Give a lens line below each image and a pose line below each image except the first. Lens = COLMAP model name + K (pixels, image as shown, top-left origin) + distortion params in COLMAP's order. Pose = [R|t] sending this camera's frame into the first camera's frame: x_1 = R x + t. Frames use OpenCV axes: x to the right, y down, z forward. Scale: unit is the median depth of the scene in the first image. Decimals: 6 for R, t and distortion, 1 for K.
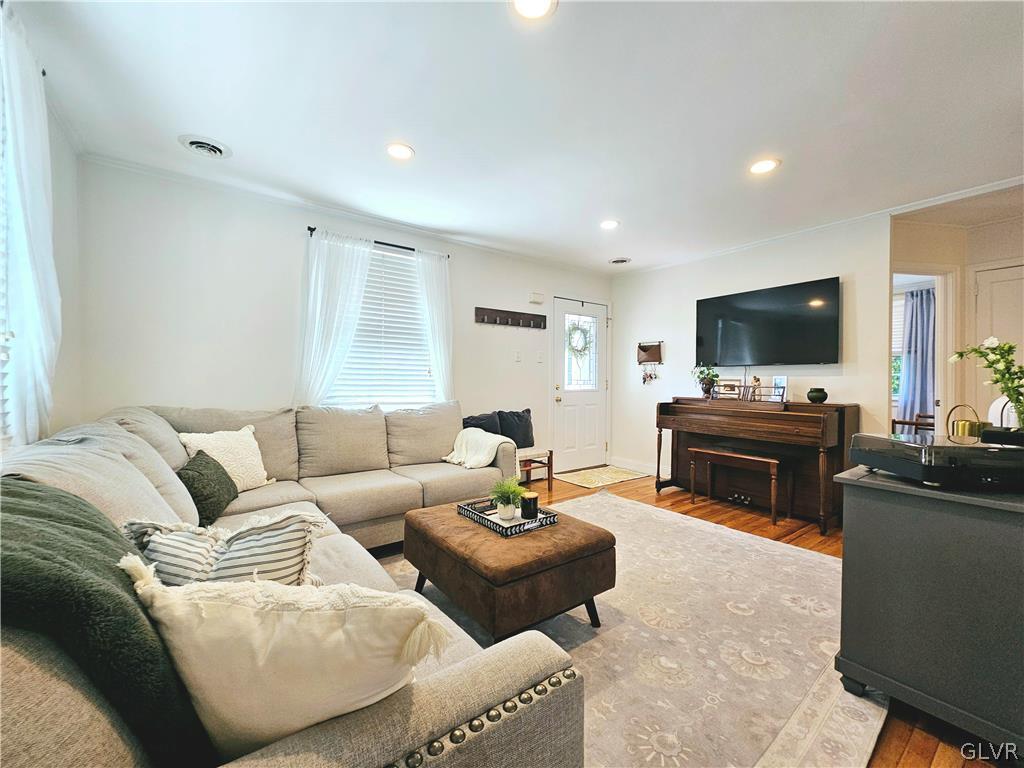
lens RADIAL K [[412.4, 0, 518.5], [0, 412.4, 383.5], [0, 0, 1]] dist [-0.000057, 0.000770]
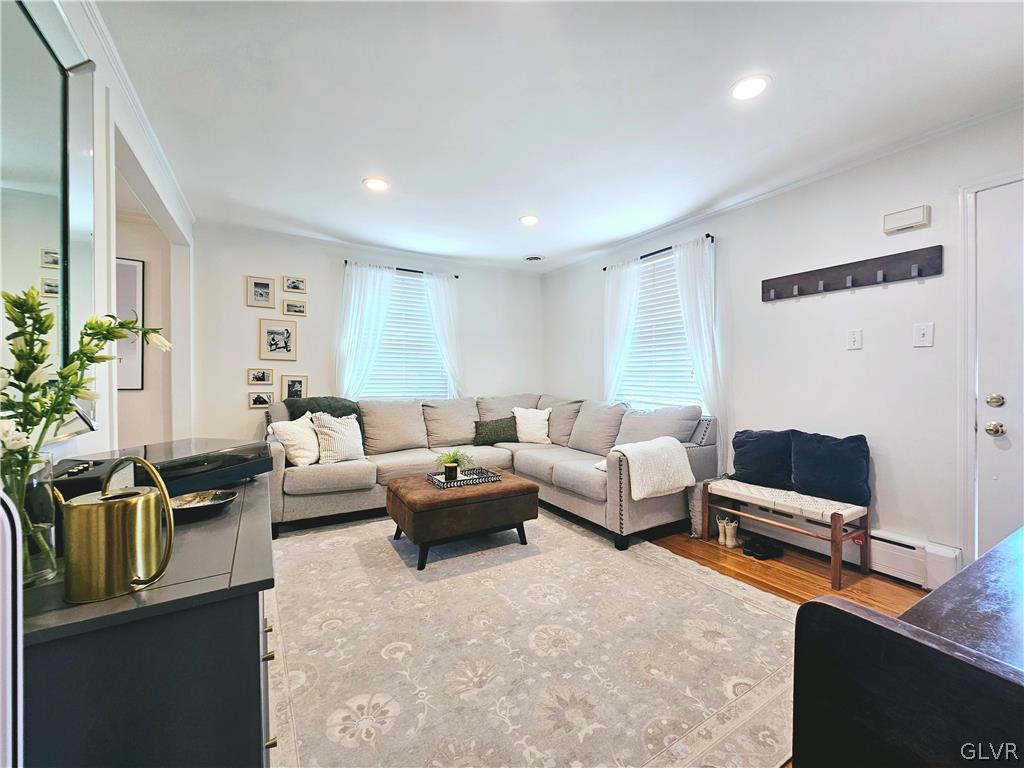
lens RADIAL K [[412.4, 0, 518.5], [0, 412.4, 383.5], [0, 0, 1]] dist [-0.000057, 0.000770]
pose [[-0.091815, 0.012507, -0.995698, 0.807284], [-0.006394, 0.999893, 0.013149, -0.015102], [0.995756, 0.007574, -0.091726, 0.786052]]
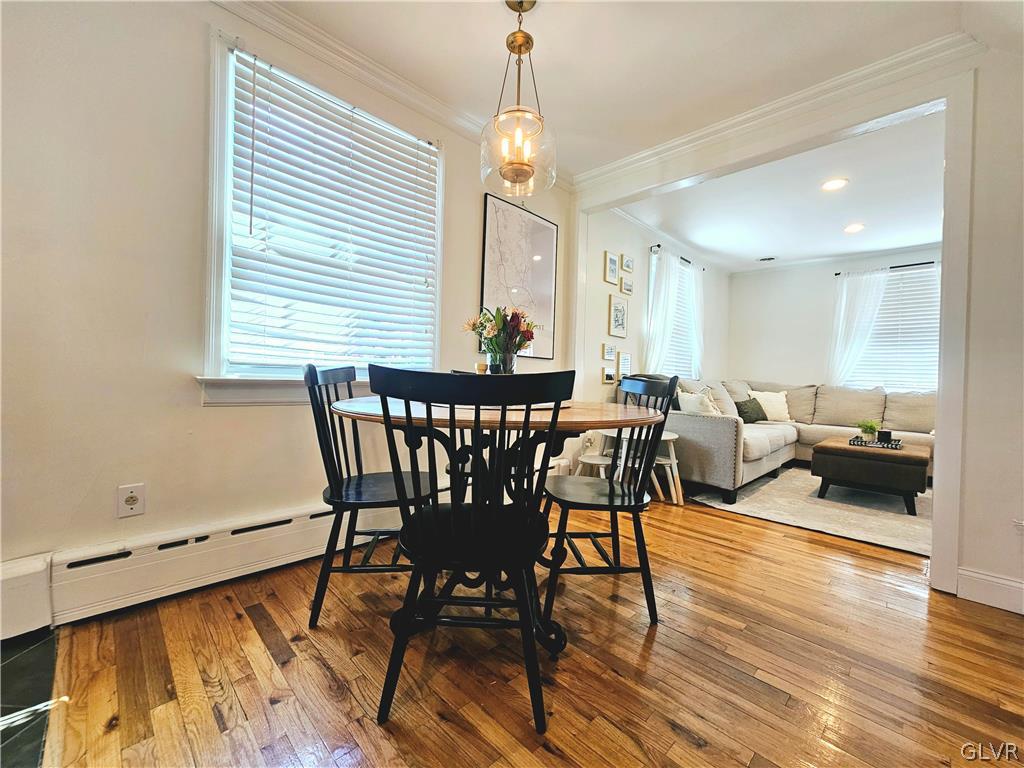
lens RADIAL K [[412.4, 0, 518.5], [0, 412.4, 383.5], [0, 0, 1]] dist [-0.000057, 0.000770]
pose [[0.148543, 0.017976, -0.988743, 0.833681], [-0.034417, 0.999323, 0.012998, 0.063919], [0.988307, 0.032099, 0.149061, -0.410279]]
